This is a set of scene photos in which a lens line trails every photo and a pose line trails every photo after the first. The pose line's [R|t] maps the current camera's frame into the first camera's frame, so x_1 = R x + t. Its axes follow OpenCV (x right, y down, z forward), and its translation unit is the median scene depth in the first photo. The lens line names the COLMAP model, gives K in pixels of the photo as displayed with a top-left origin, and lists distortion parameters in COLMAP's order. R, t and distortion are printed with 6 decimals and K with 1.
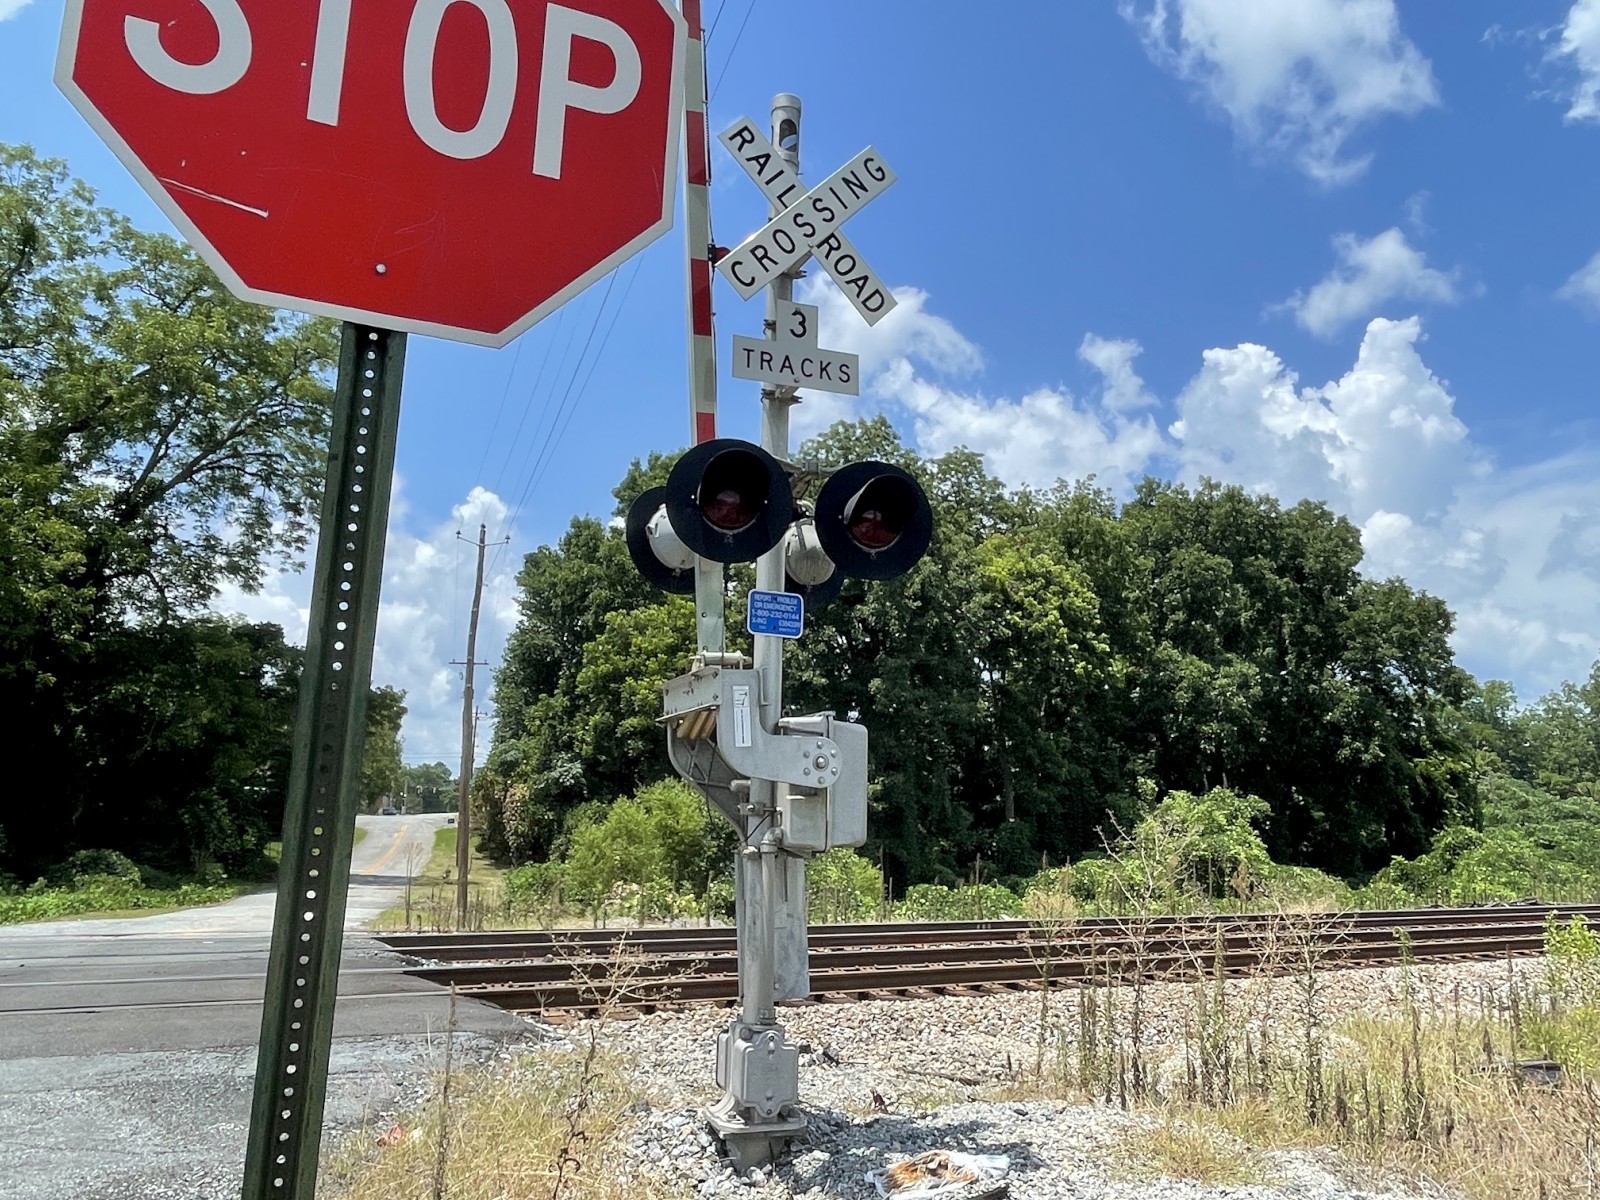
lens RADIAL K [[1177.2, 0, 813.6], [0, 1177.2, 599.8], [0, 0, 1]] dist [-0.005505, -0.000936]
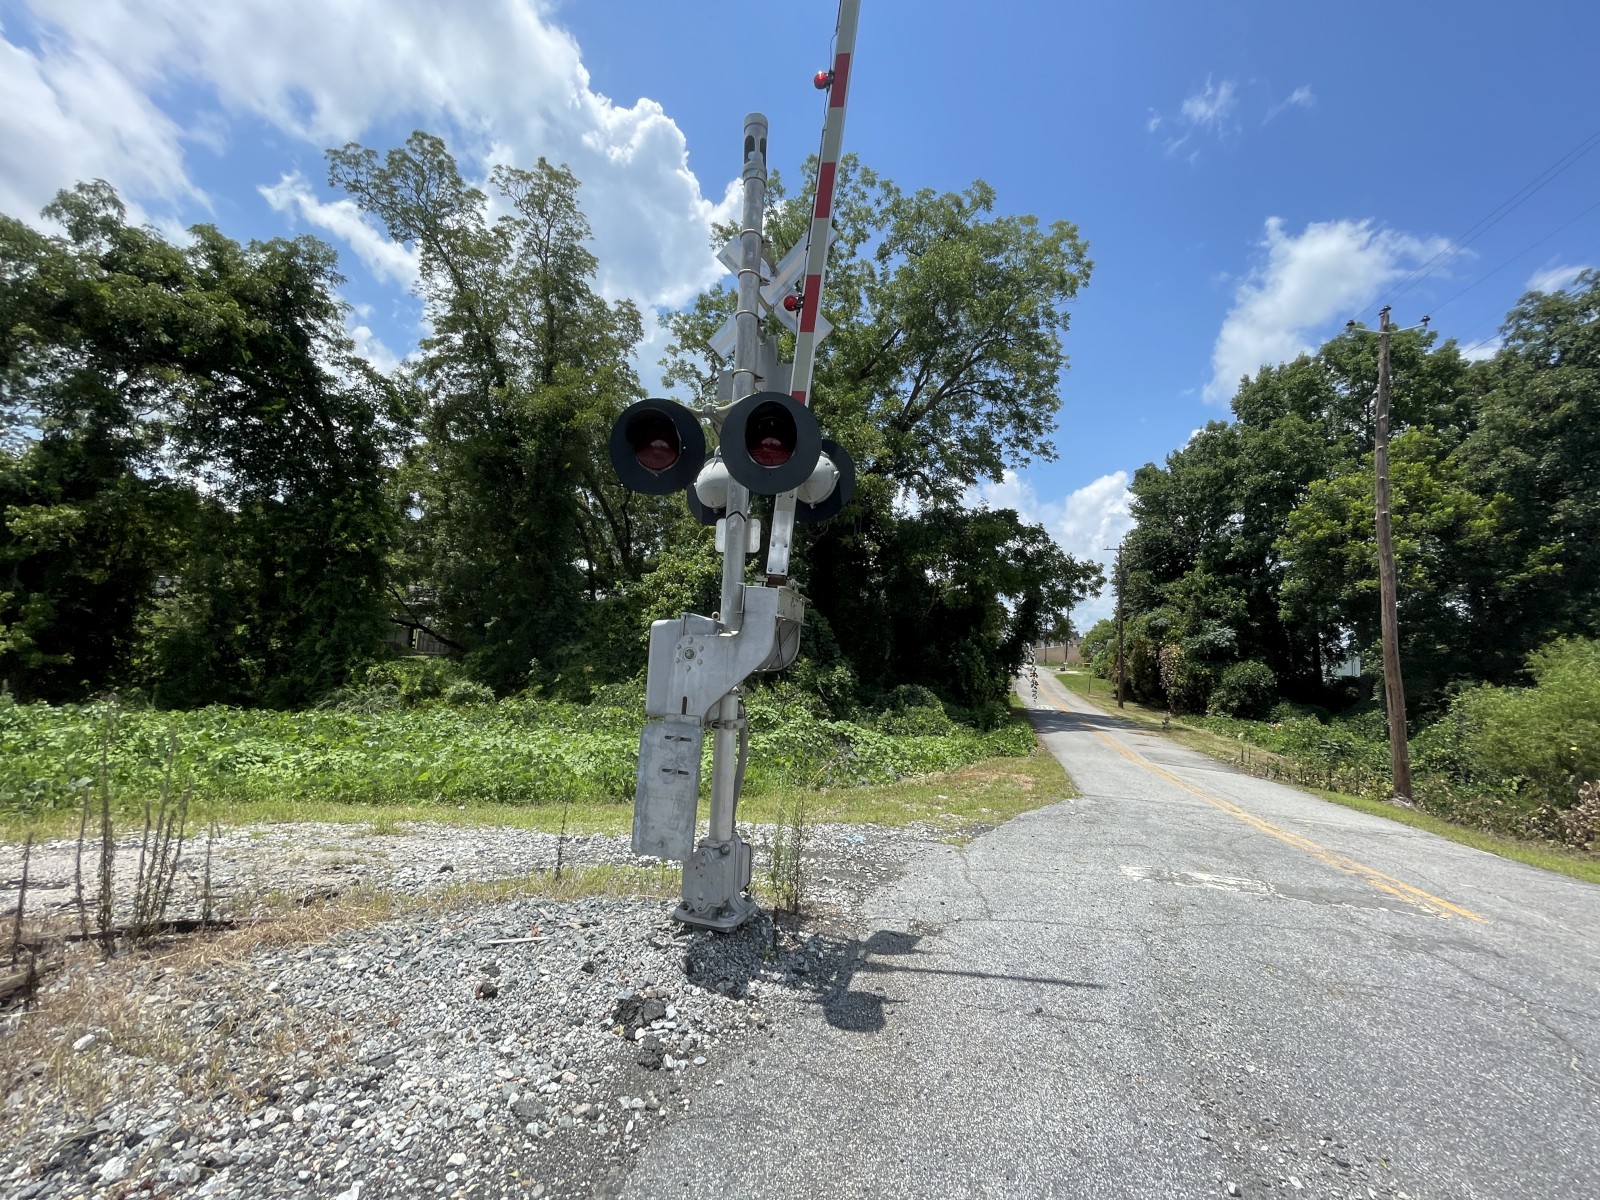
lens RADIAL K [[634.9, 0, 787.7], [0, 634.9, 547.7], [0, 0, 1]] dist [-0.004840, -0.000610]
pose [[0.829622, -0.056108, -0.555499, -0.289099], [0.056533, 0.998266, -0.016398, 0.060472], [0.555456, -0.017800, 0.831356, 0.316681]]
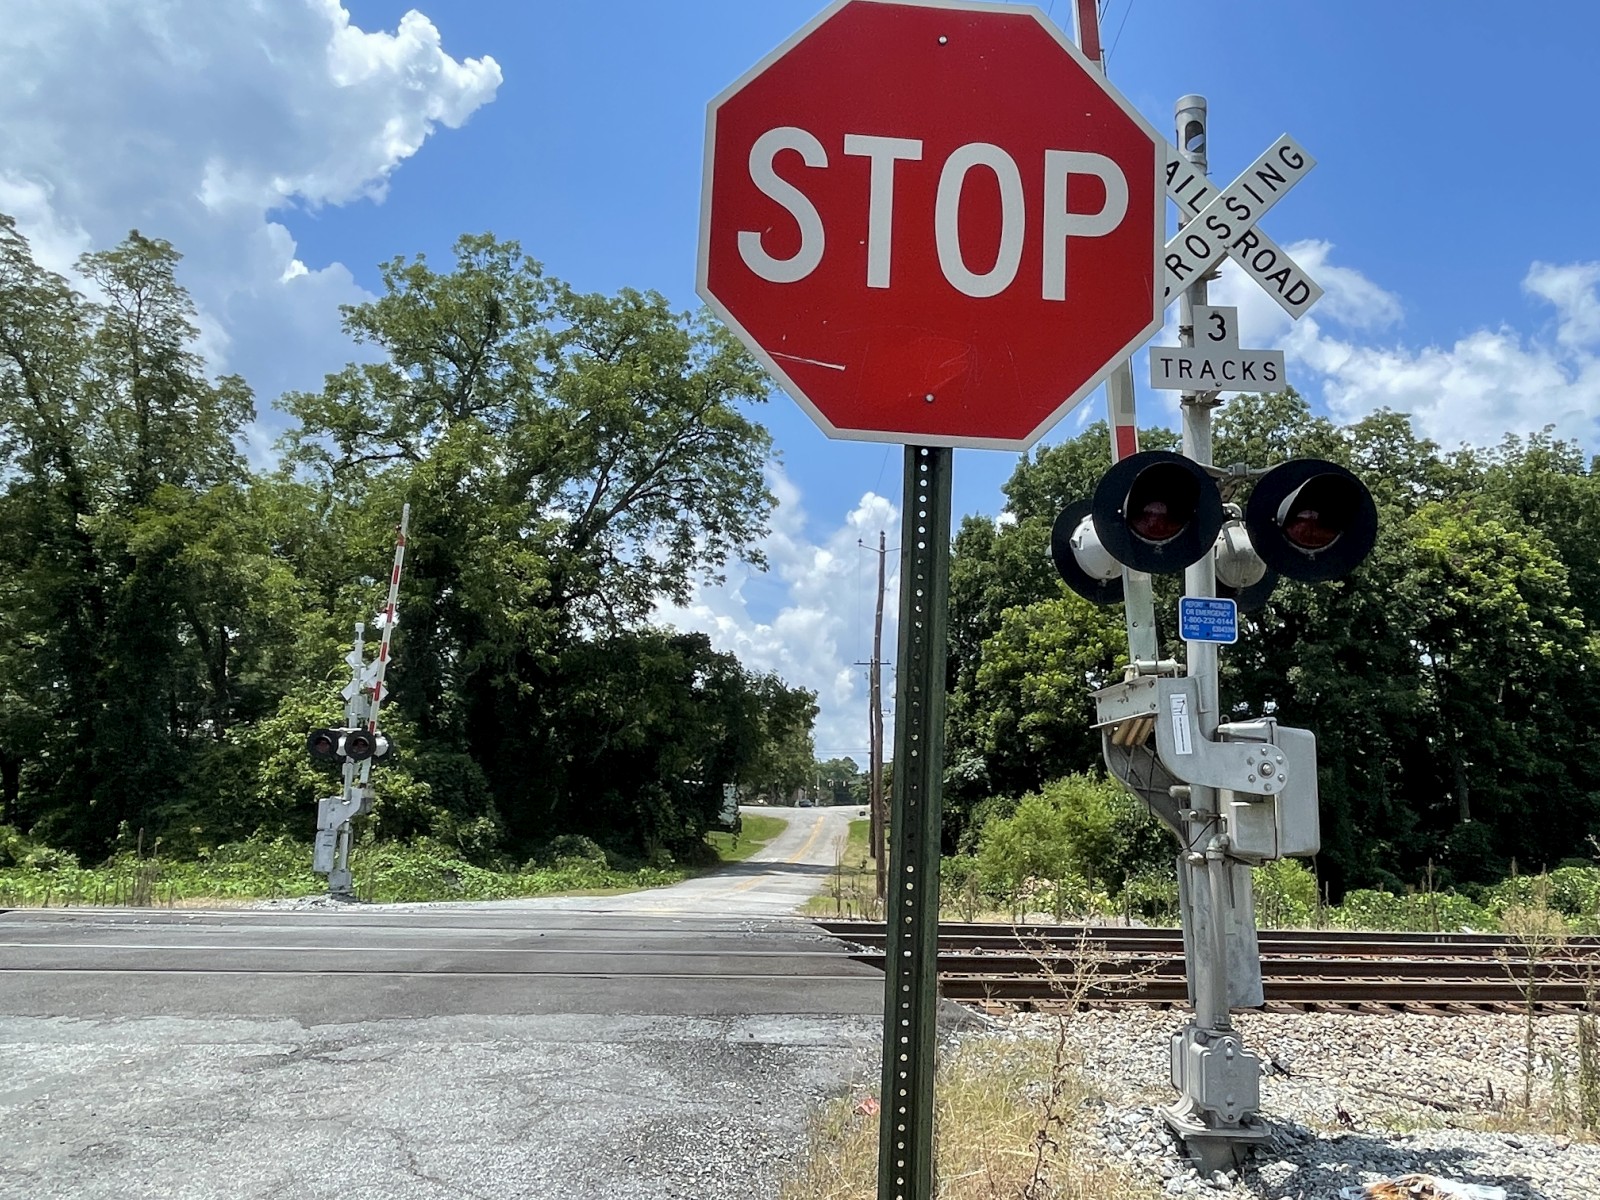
lens RADIAL K [[1177.2, 0, 798.1], [0, 1177.2, 599.7], [0, 0, 1]] dist [-0.005505, -0.000936]
pose [[0.941255, -0.047746, -0.334305, -0.003690], [0.049540, 0.998767, -0.003163, -0.002837], [0.334044, -0.013585, 0.942460, -0.008372]]
